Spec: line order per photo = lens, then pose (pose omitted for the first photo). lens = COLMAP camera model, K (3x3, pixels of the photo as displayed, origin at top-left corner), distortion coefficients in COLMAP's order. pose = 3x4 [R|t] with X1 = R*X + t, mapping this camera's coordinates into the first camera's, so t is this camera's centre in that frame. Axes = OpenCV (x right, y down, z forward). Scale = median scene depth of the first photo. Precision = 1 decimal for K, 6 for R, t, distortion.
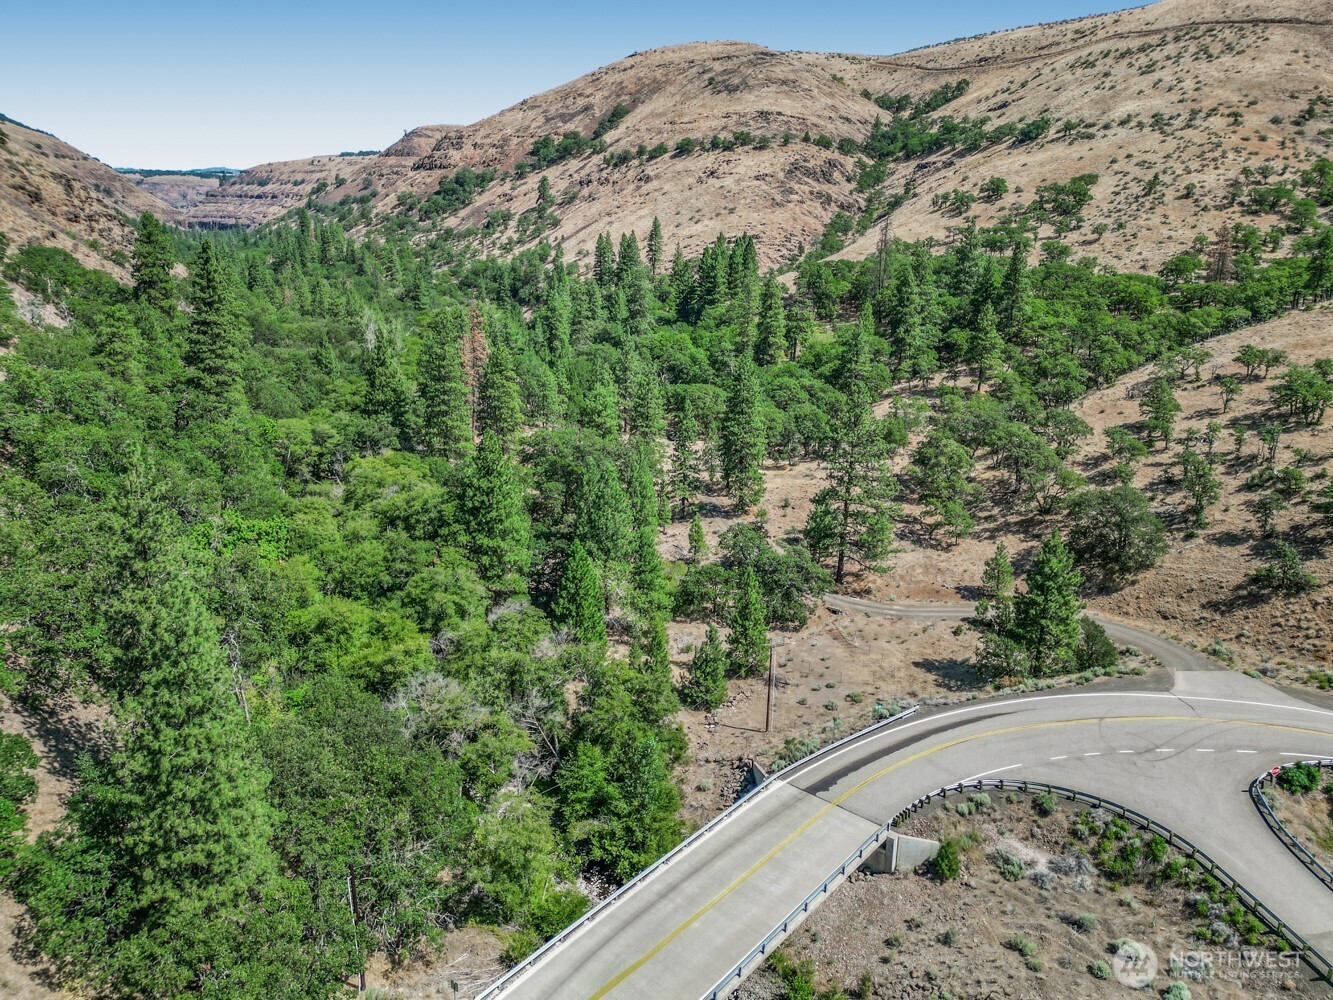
lens RADIAL K [[931.6, 0, 667.2], [0, 931.6, 488.7], [0, 0, 1]] dist [0.069898, -0.065240]
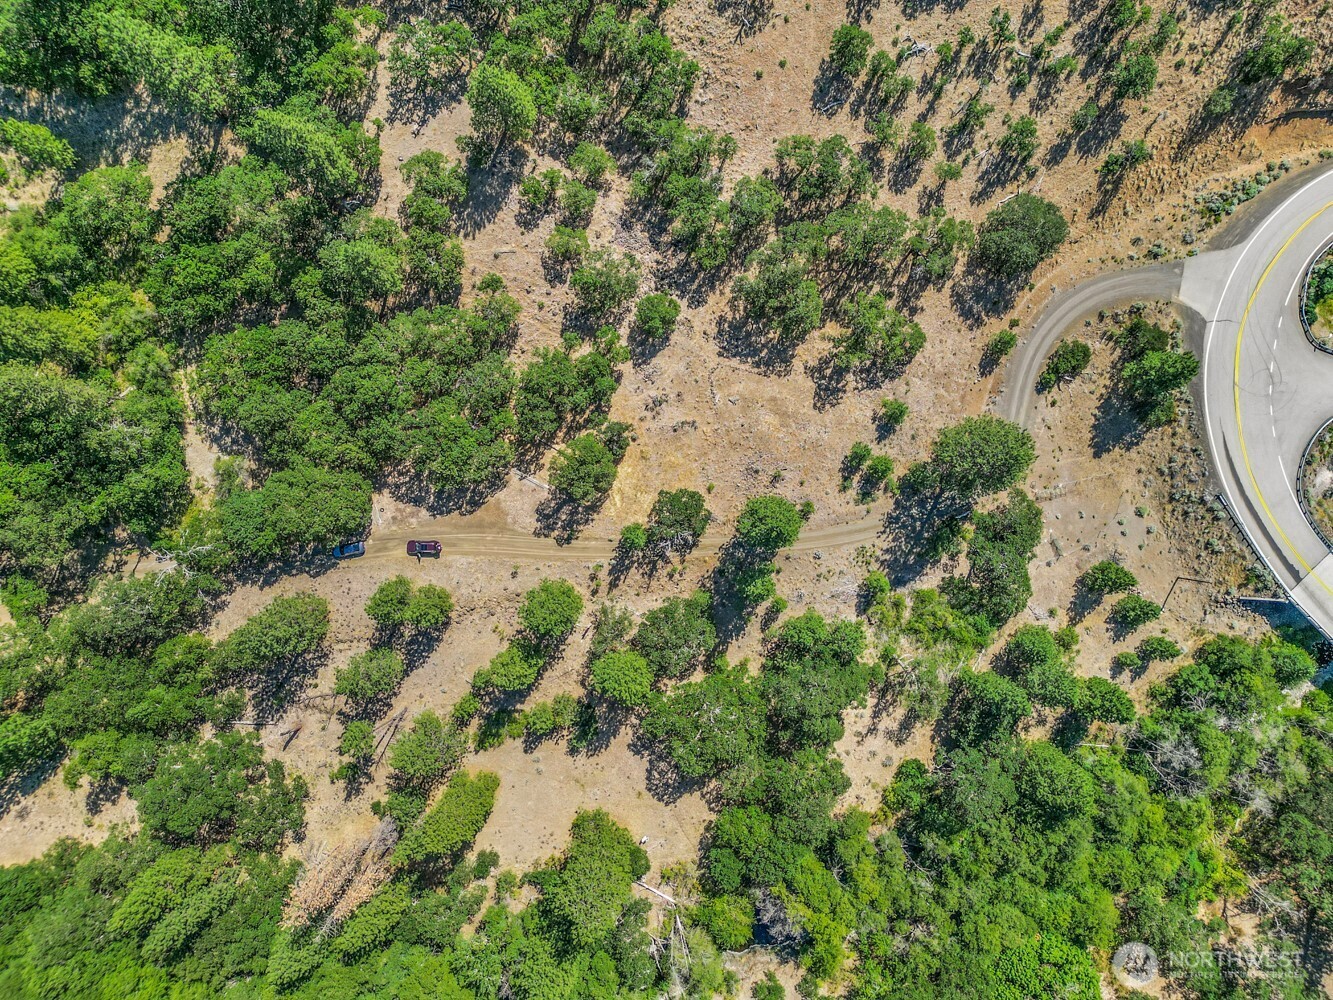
lens RADIAL K [[931.6, 0, 671.5], [0, 931.6, 499.0], [0, 0, 1]] dist [0.069898, -0.065240]
pose [[0.104430, -0.994226, -0.024696, 0.029232], [0.241092, 0.001217, 0.970501, -0.225343], [-0.964867, -0.107304, 0.239827, 0.216831]]
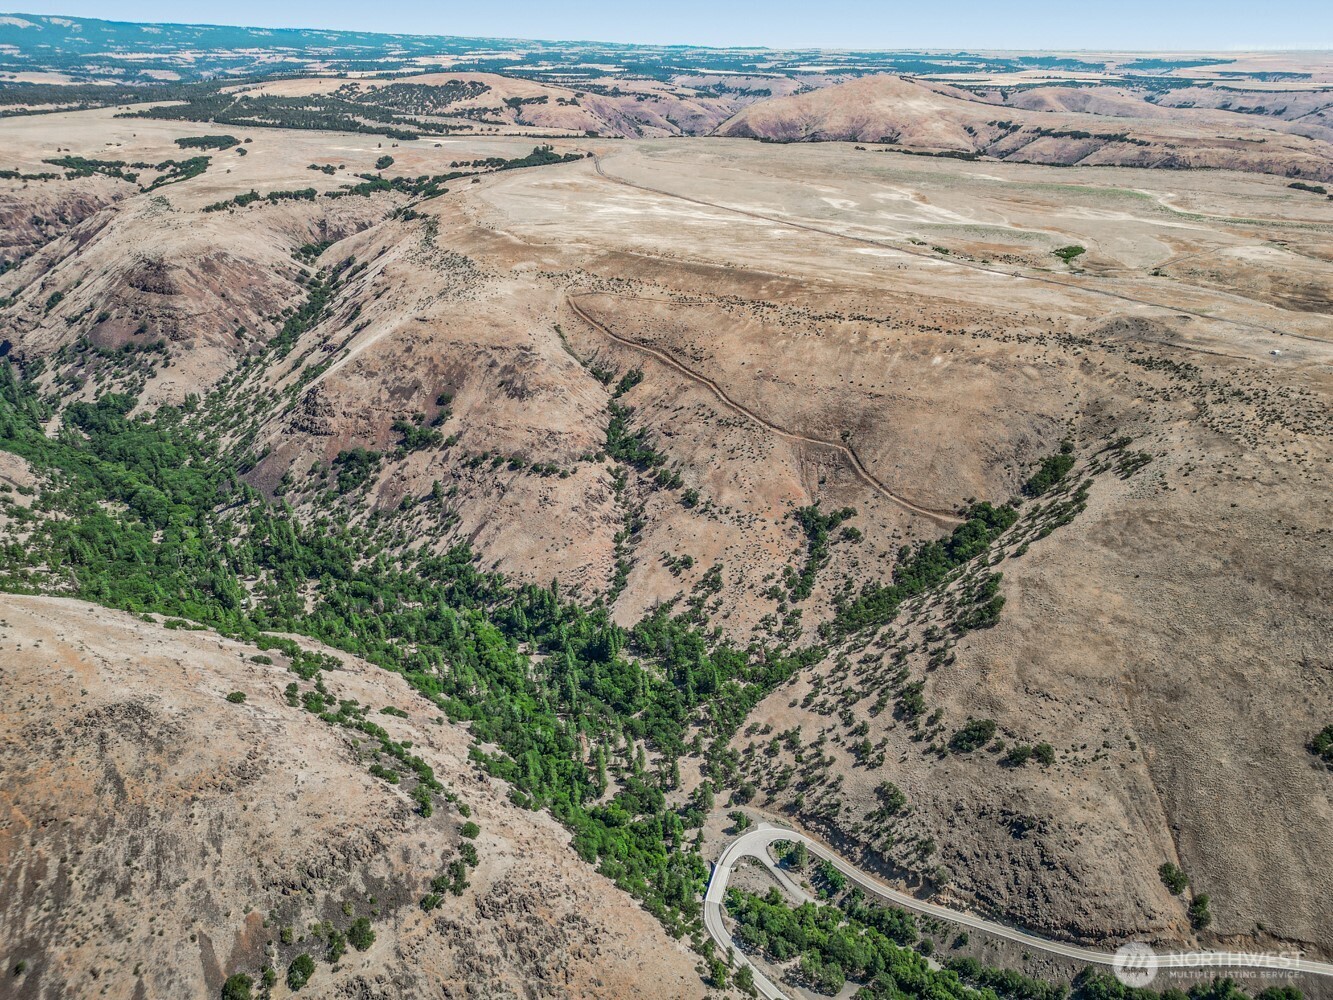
lens RADIAL K [[931.6, 0, 666.4], [0, 931.6, 496.0], [0, 0, 1]] dist [0.069898, -0.065240]
pose [[0.922401, -0.183890, 0.339648, -0.315451], [0.117983, 0.971504, 0.205570, -0.581263], [-0.367772, -0.149545, 0.917813, -0.753657]]
